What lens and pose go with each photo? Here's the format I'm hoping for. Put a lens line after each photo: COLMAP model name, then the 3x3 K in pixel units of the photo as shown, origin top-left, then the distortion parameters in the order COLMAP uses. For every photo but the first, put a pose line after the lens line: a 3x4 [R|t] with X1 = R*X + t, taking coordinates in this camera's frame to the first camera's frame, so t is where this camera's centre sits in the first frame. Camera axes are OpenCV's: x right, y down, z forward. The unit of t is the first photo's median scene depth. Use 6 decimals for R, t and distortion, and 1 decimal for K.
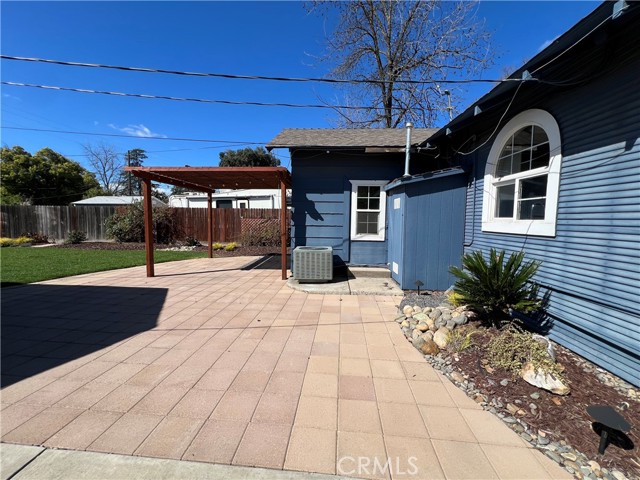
lens RADIAL K [[256.1, 0, 320.0], [0, 256.1, 240.0], [0, 0, 1]] dist [-0.000104, 0.000049]
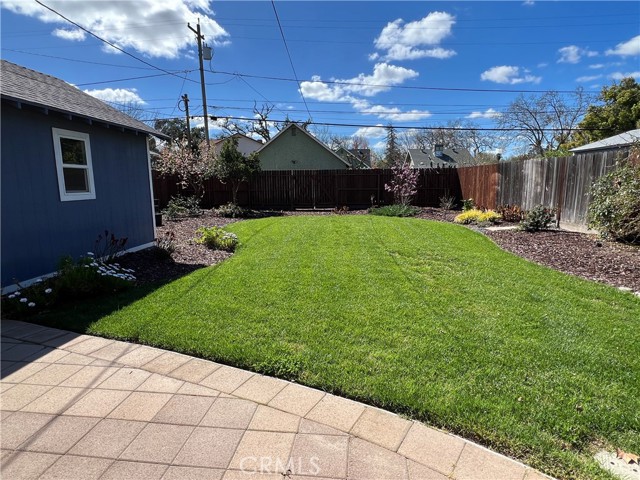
lens RADIAL K [[370.0, 0, 321.7], [0, 370.0, 239.4], [0, 0, 1]] dist [-0.000601, 0.000071]
pose [[-0.032991, 0.146712, -0.988629, -0.112836], [-0.071361, 0.986297, 0.148748, -0.026048], [0.996905, 0.075456, -0.022069, 0.318222]]
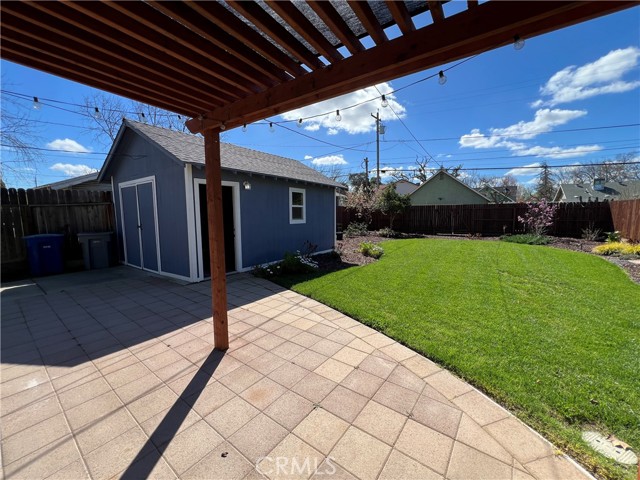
lens RADIAL K [[256.1, 0, 320.0], [0, 256.1, 240.0], [0, 0, 1]] dist [-0.000104, 0.000049]
pose [[-0.528325, 0.080931, -0.845176, -0.092697], [-0.069520, 0.987981, 0.138063, -0.030032], [0.846191, 0.131699, -0.516349, 0.344102]]
